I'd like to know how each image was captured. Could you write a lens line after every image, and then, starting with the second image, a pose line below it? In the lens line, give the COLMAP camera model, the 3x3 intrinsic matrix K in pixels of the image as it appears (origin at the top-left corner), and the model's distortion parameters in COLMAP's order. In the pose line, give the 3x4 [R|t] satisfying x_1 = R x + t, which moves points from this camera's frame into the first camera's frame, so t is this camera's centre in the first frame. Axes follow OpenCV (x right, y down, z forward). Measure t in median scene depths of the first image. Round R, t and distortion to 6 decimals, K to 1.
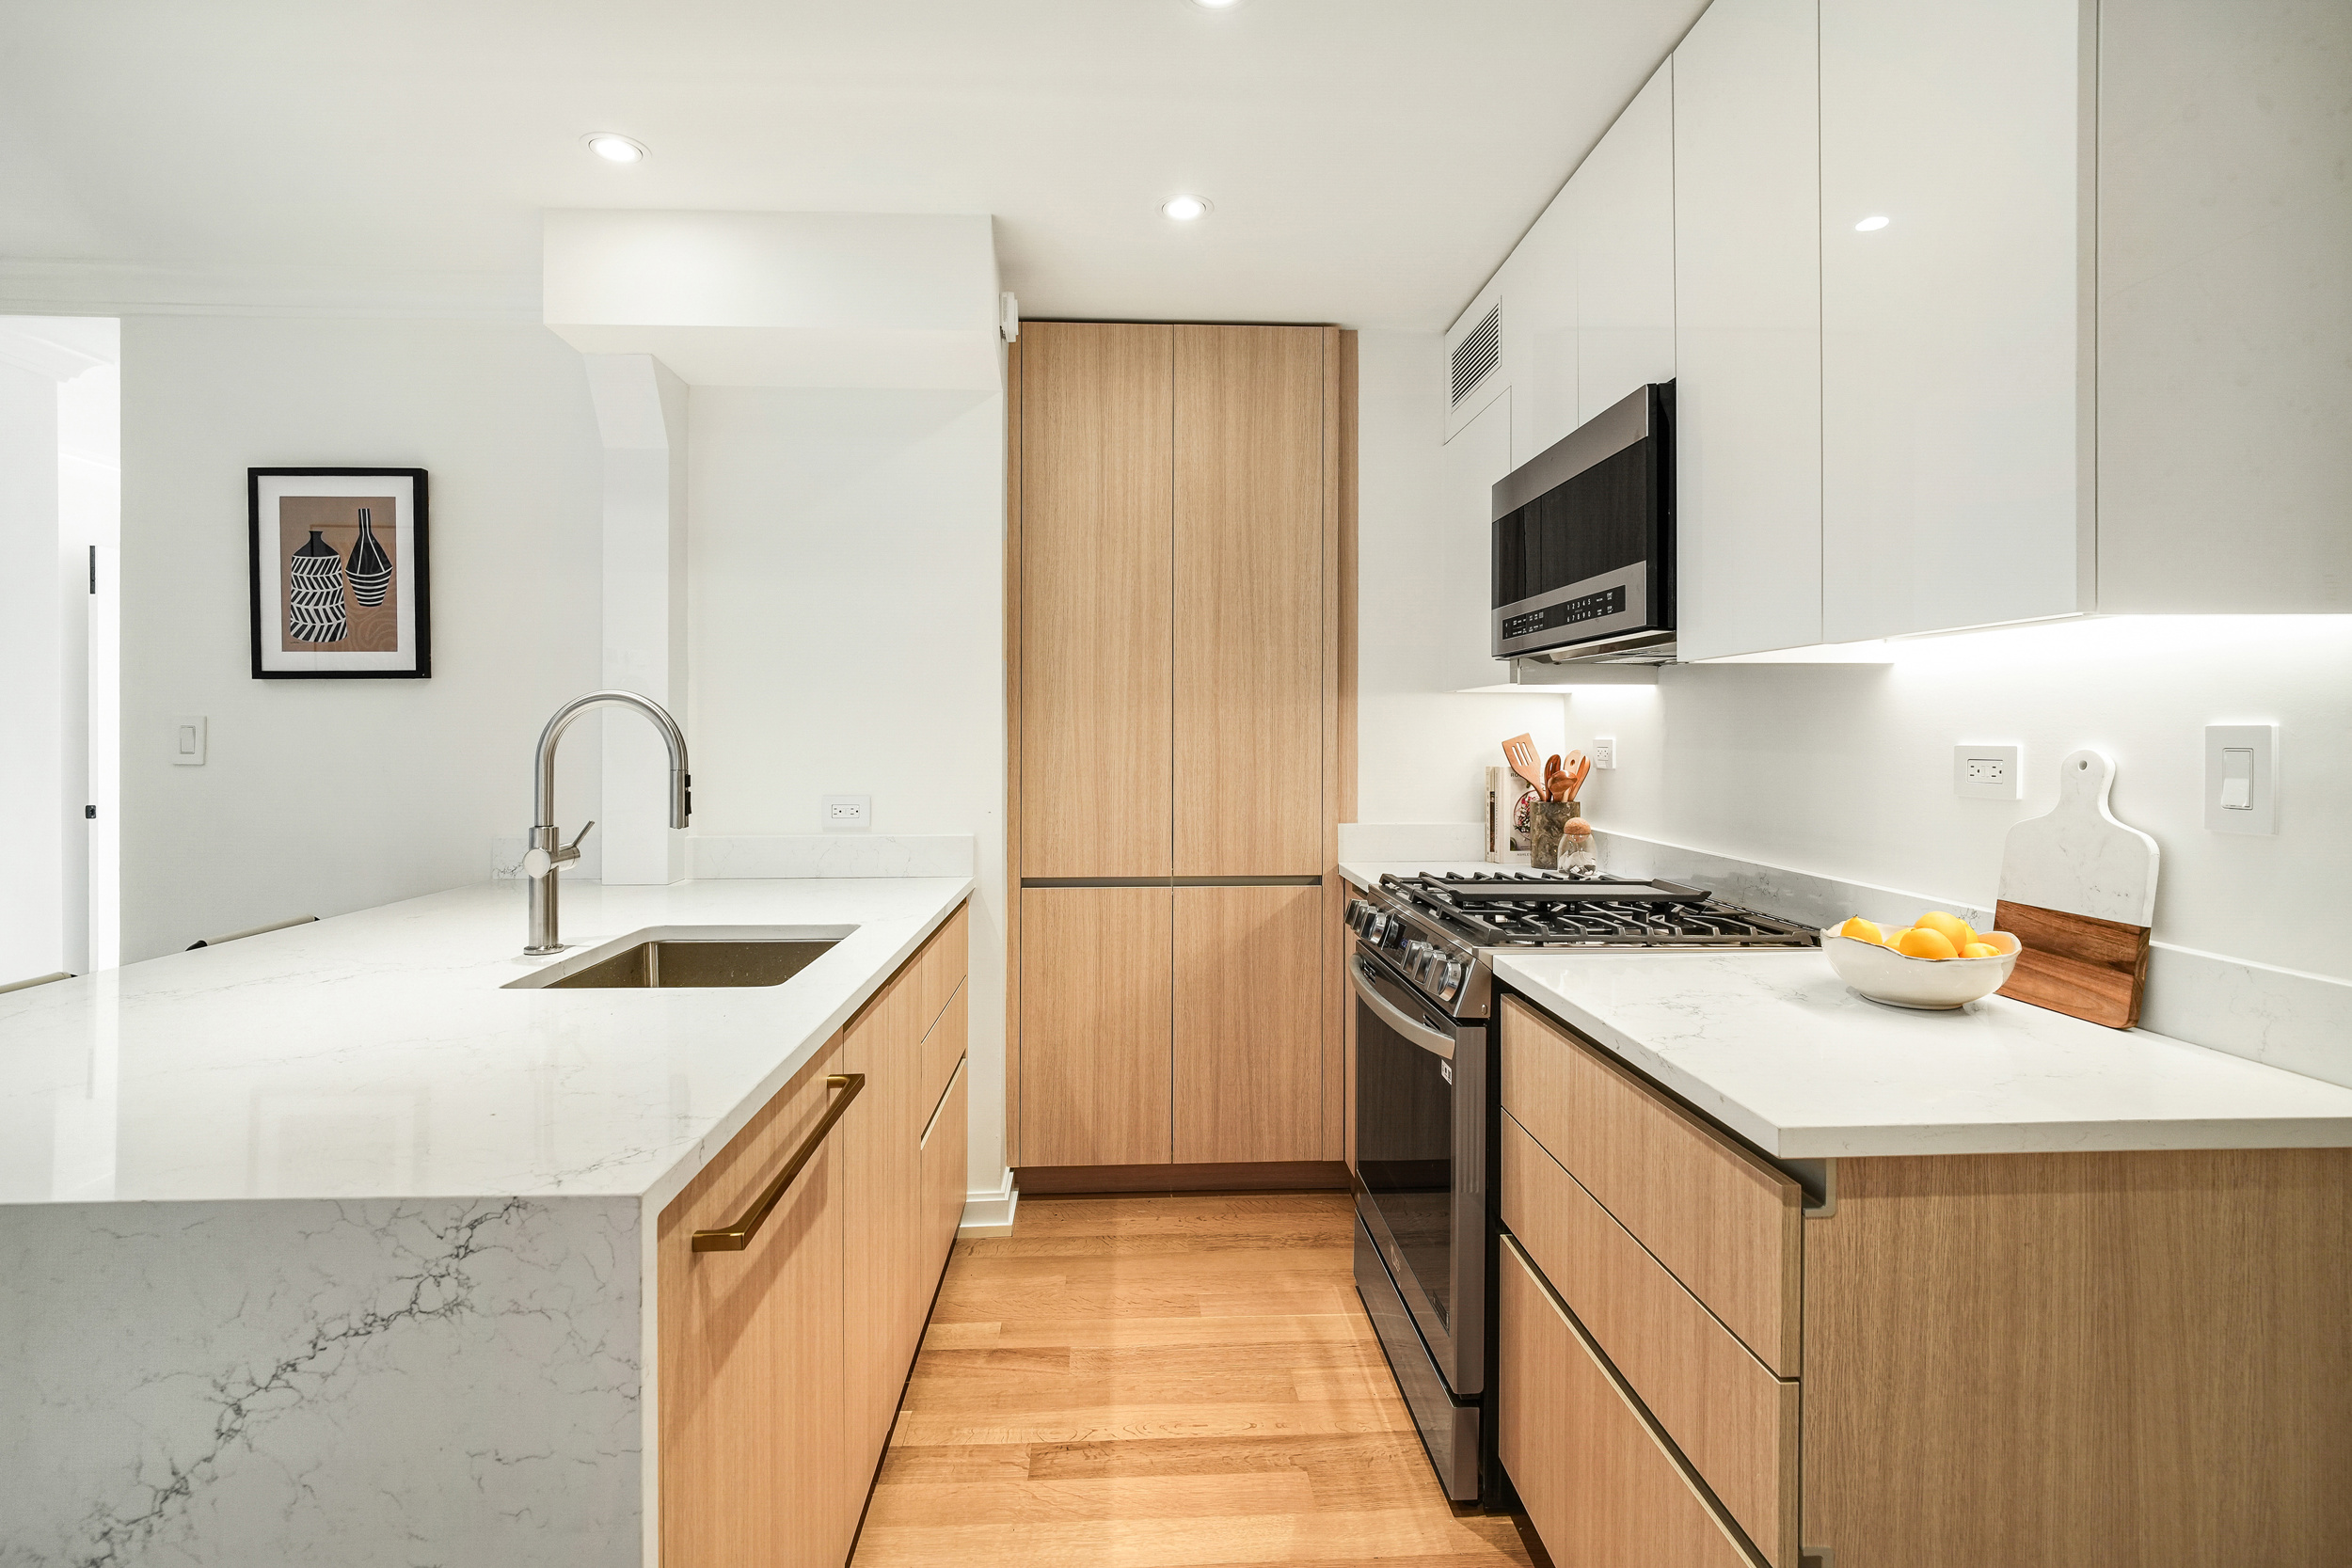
lens RADIAL K [[1112.4, 0, 1172.7], [0, 1112.4, 759.2], [0, 0, 1]] dist [-0.029395, 0.017300]
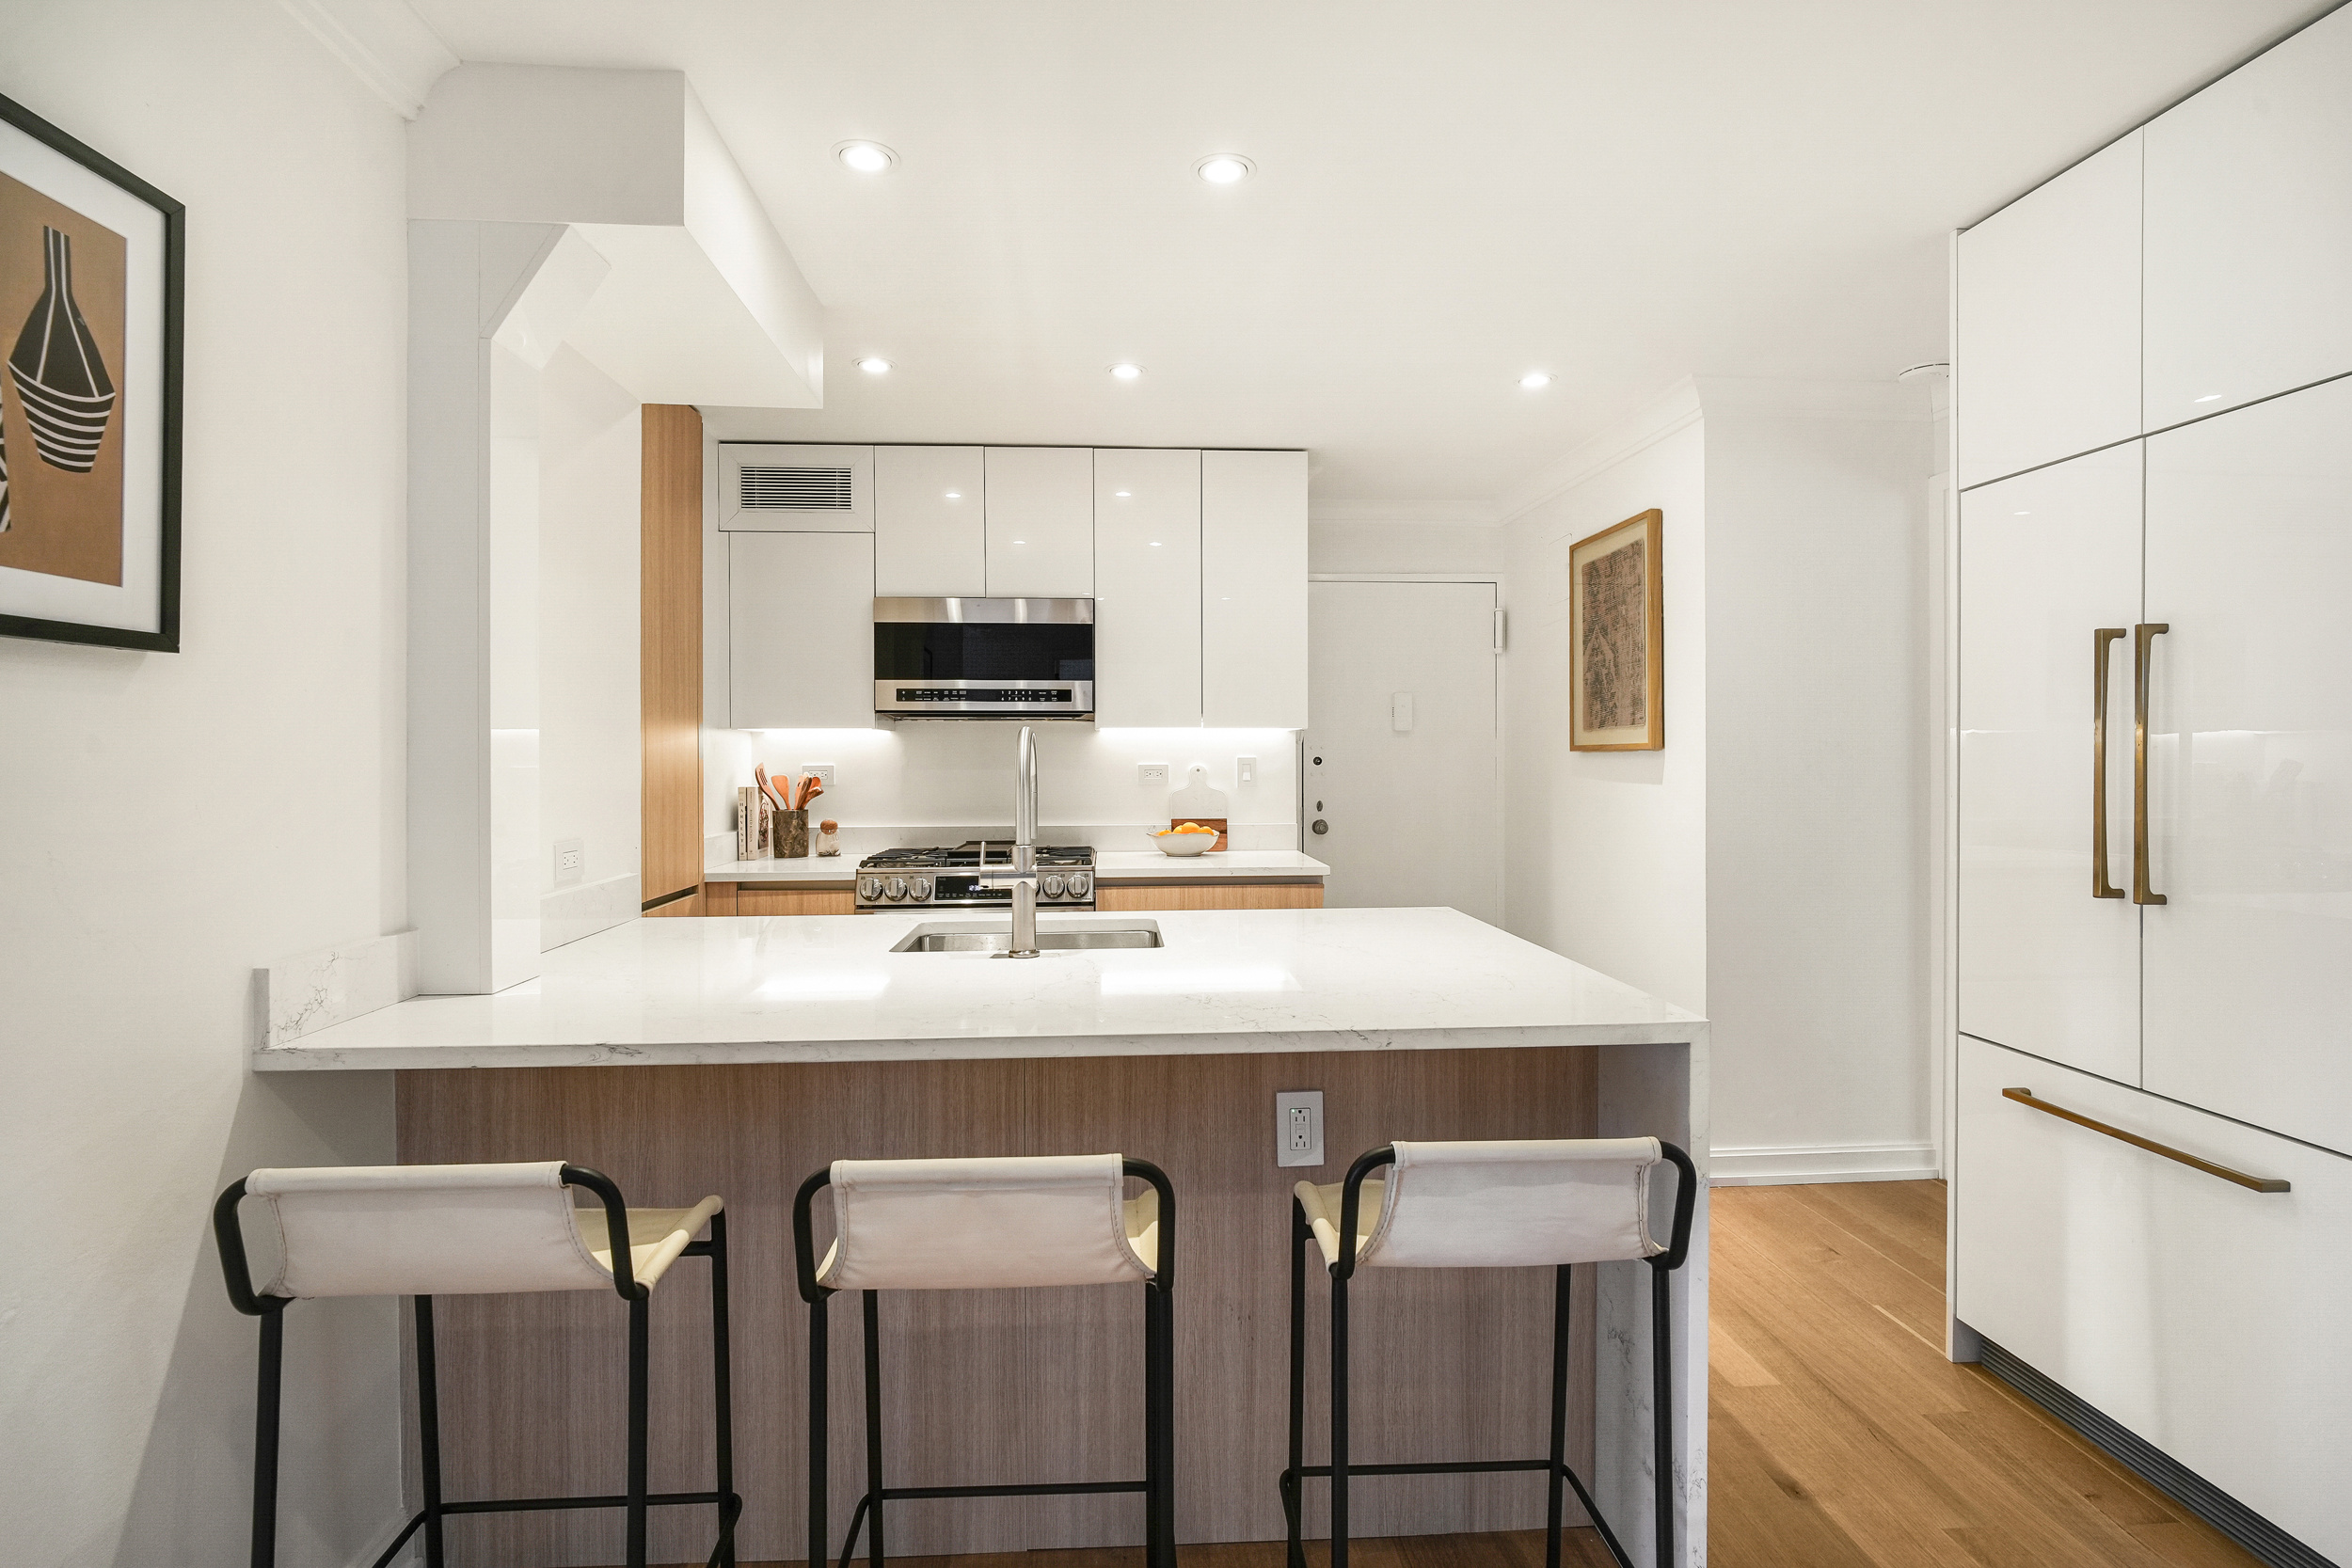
lens RADIAL K [[1112.4, 0, 1172.7], [0, 1112.4, 759.2], [0, 0, 1]] dist [-0.029395, 0.017300]
pose [[-0.027179, -0.003995, 0.999623, -1.158282], [0.023819, 0.999706, 0.004643, -0.021423], [-0.999347, 0.023936, -0.027076, 0.597246]]
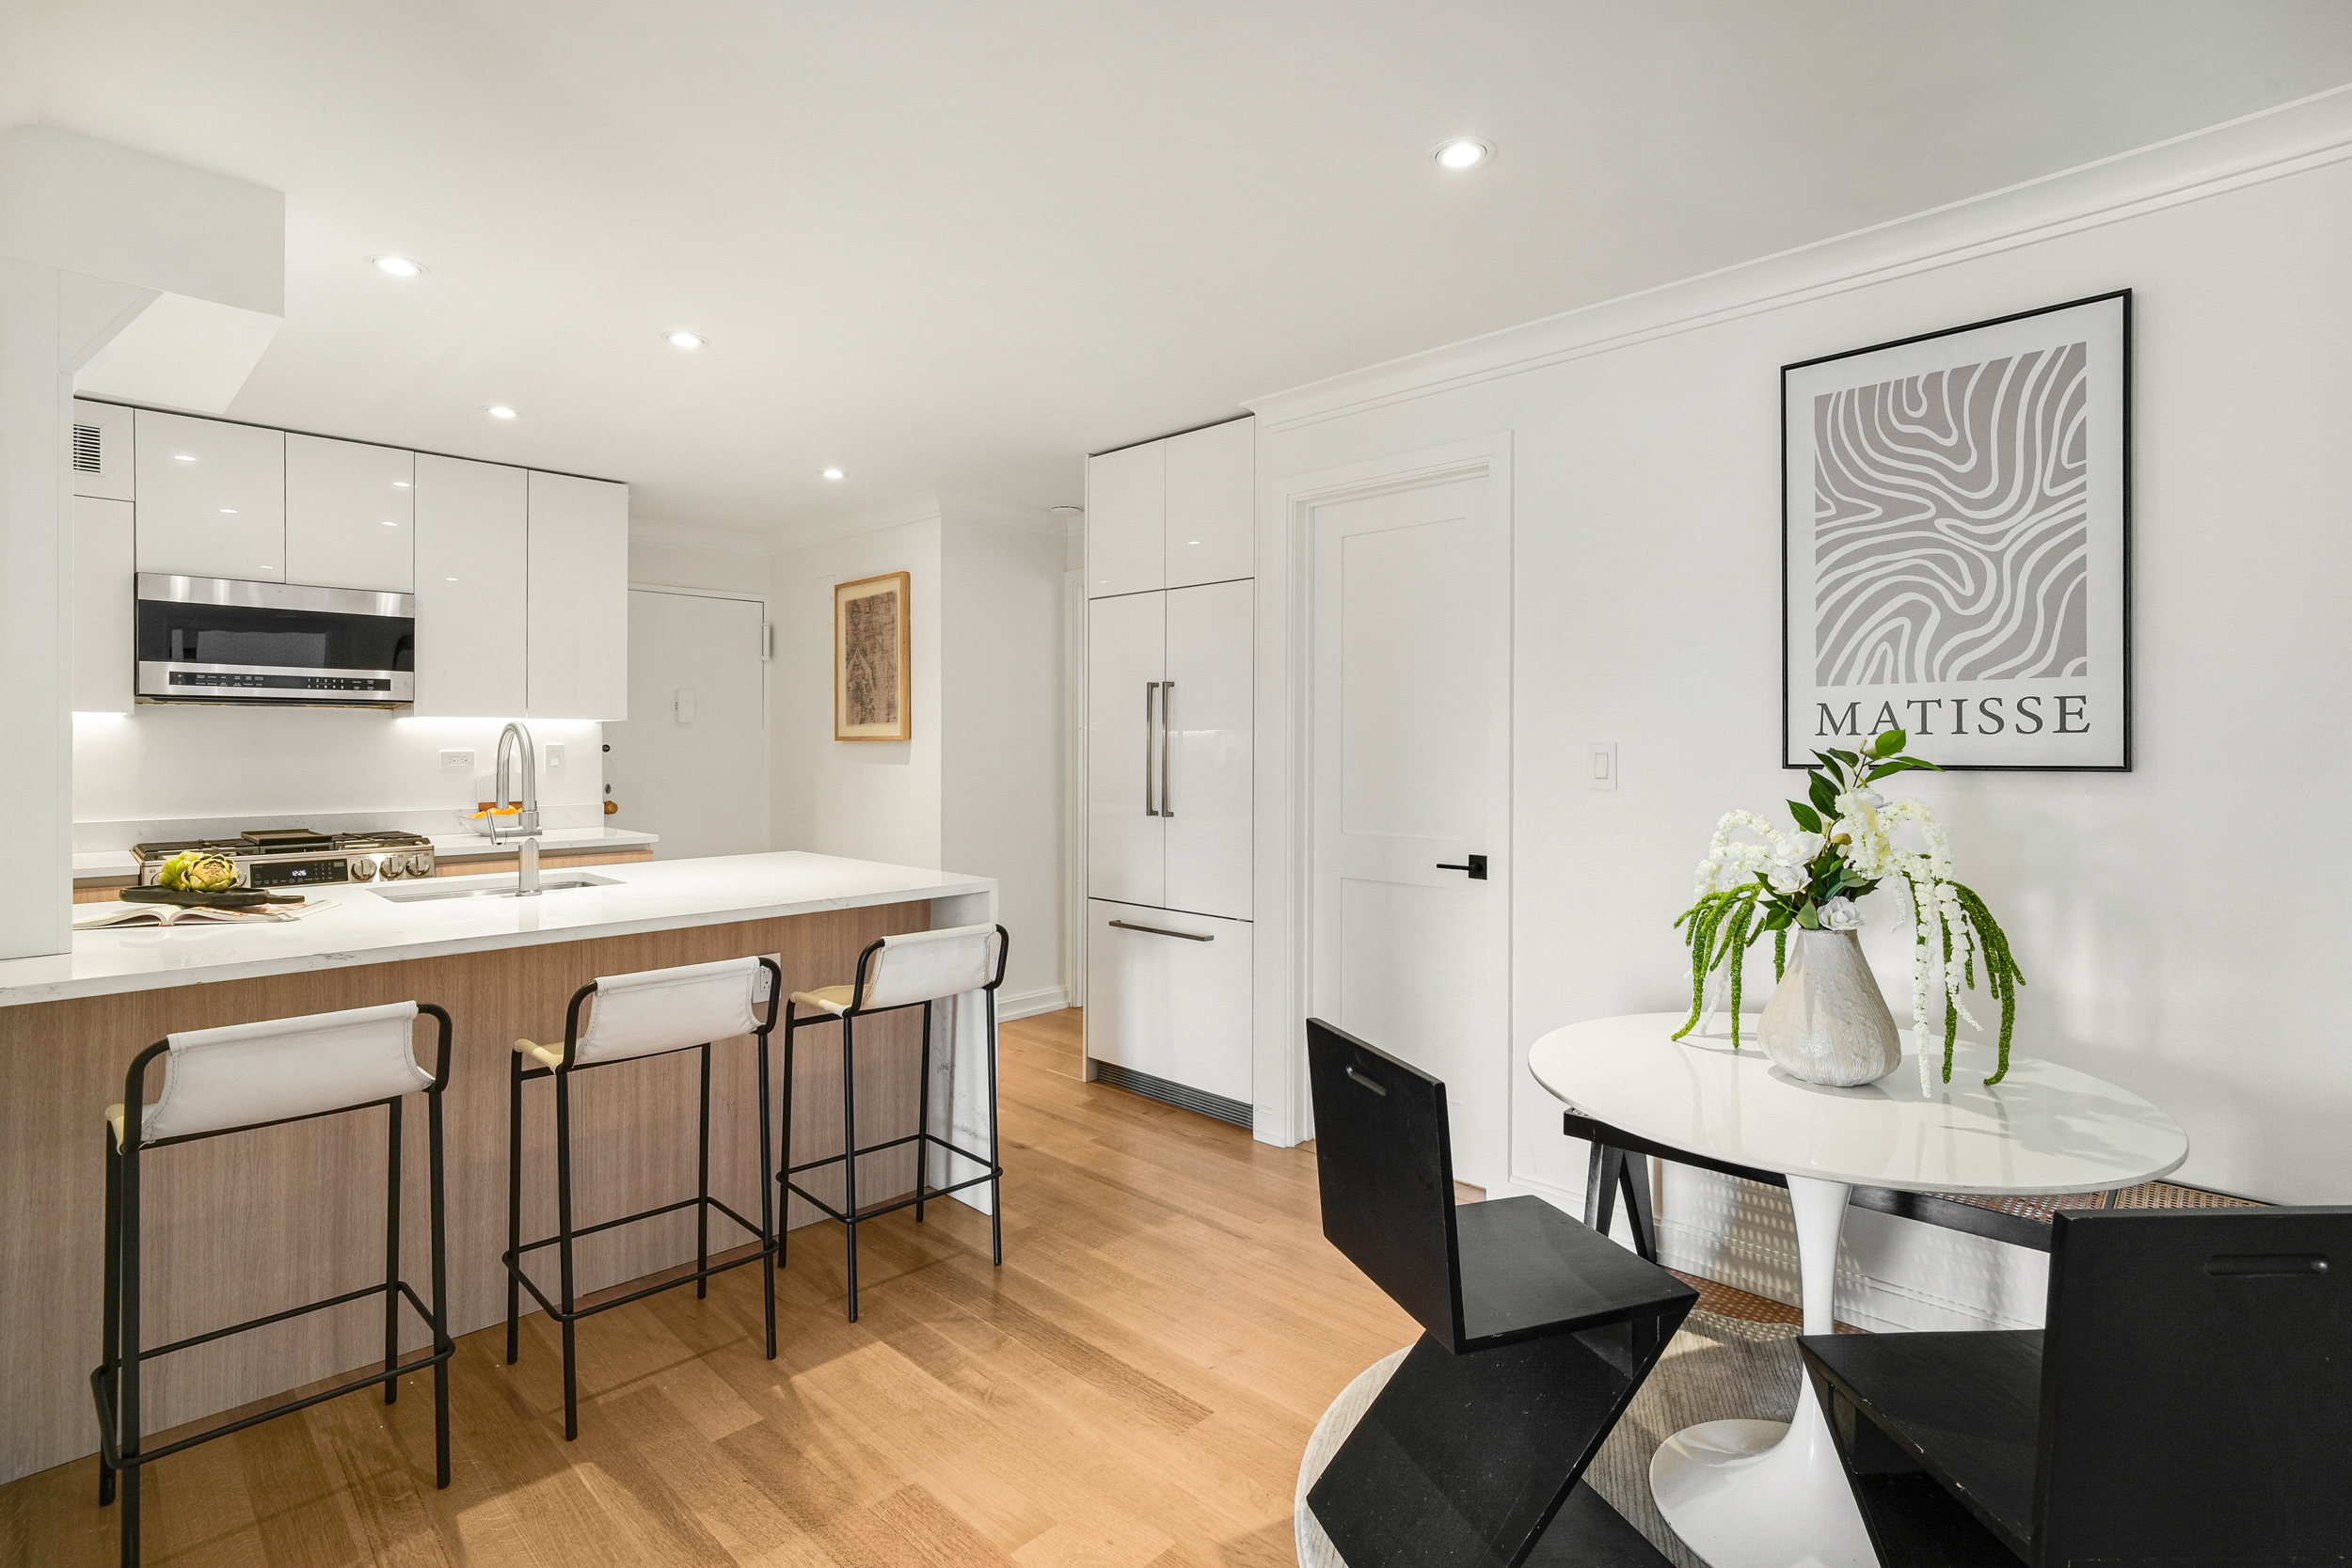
lens RADIAL K [[1112.4, 0, 1172.7], [0, 1112.4, 759.2], [0, 0, 1]] dist [-0.029395, 0.017300]
pose [[-0.685898, -0.012719, 0.727586, -1.528369], [0.013278, 0.999462, 0.029988, -0.031218], [-0.727576, 0.030230, -0.685361, 0.939359]]
